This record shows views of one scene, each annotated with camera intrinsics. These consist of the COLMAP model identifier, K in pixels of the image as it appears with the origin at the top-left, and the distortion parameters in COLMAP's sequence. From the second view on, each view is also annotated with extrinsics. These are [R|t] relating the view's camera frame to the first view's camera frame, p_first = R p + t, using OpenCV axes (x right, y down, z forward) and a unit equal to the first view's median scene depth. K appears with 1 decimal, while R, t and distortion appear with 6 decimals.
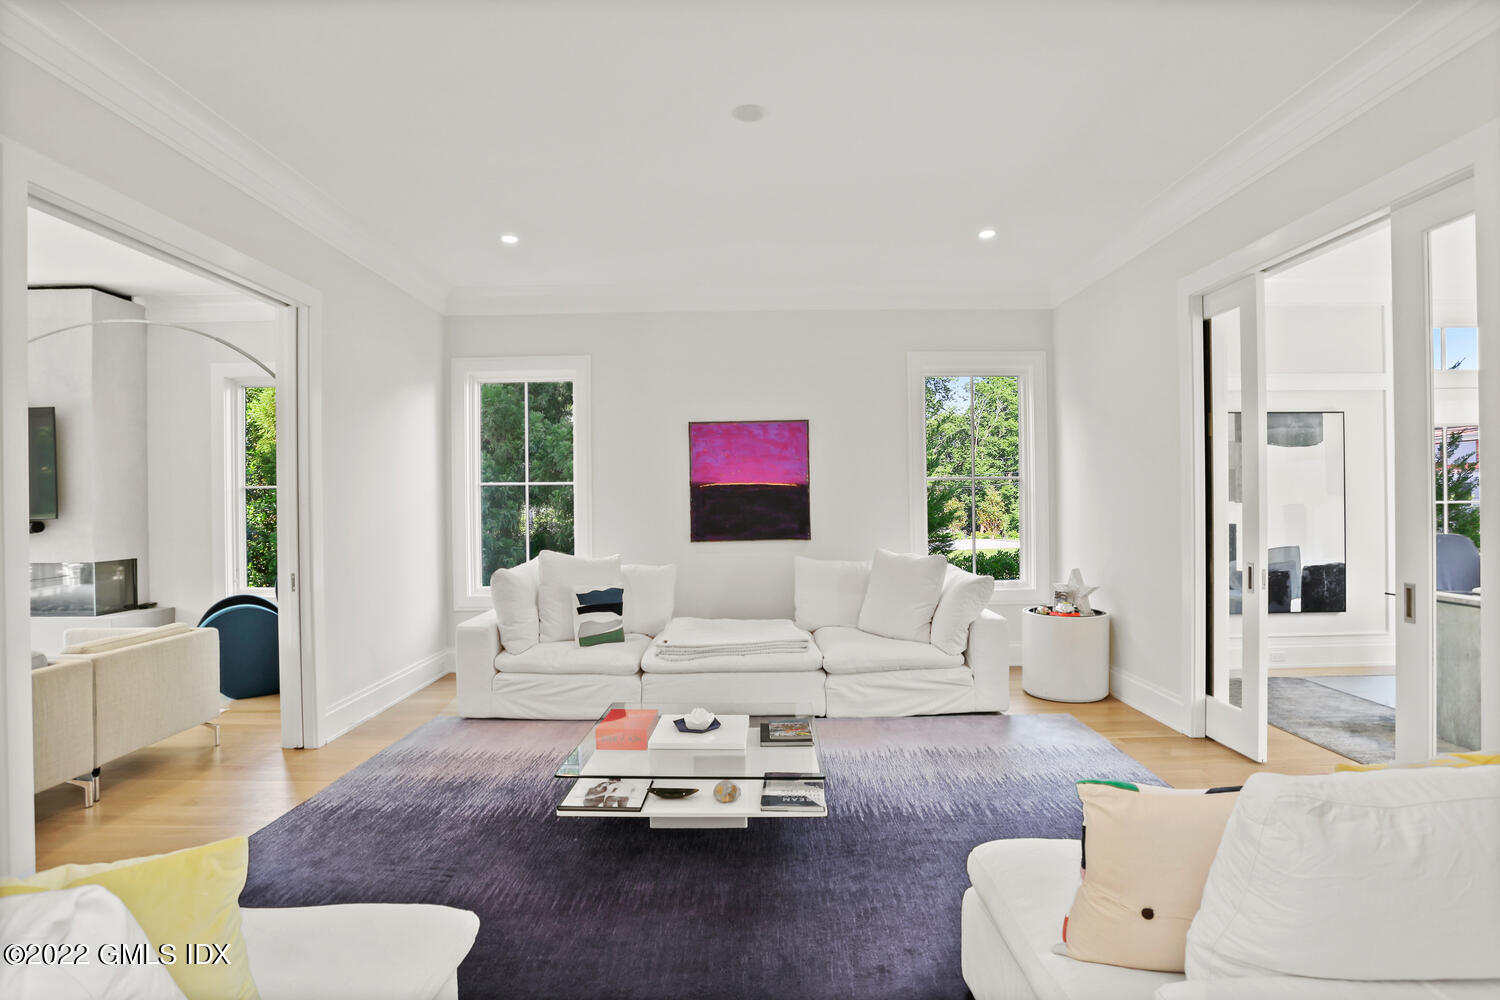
lens RADIAL K [[745.0, 0, 748.4], [0, 745.0, 507.3], [0, 0, 1]] dist [-0.080649, 0.038423]
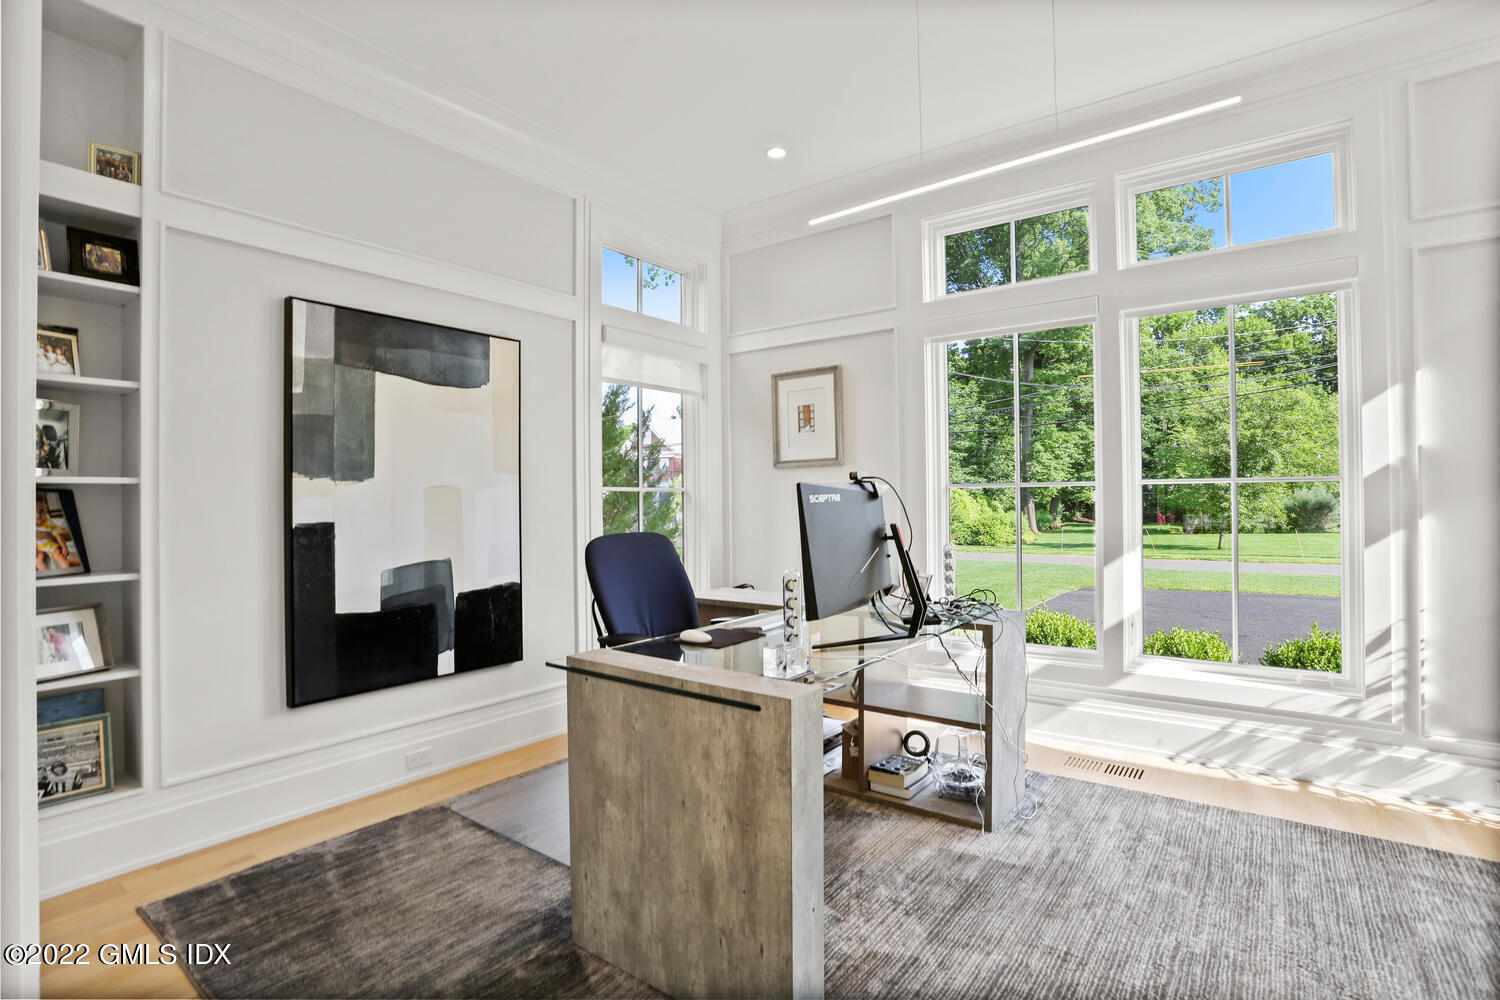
lens RADIAL K [[745.0, 0, 748.4], [0, 745.0, 507.3], [0, 0, 1]] dist [-0.080649, 0.038423]
pose [[0.604139, -0.001024, 0.796878, 0.442157], [0.009703, 0.999934, -0.006072, 0.019043], [-0.796820, 0.011401, 0.604109, 0.455933]]
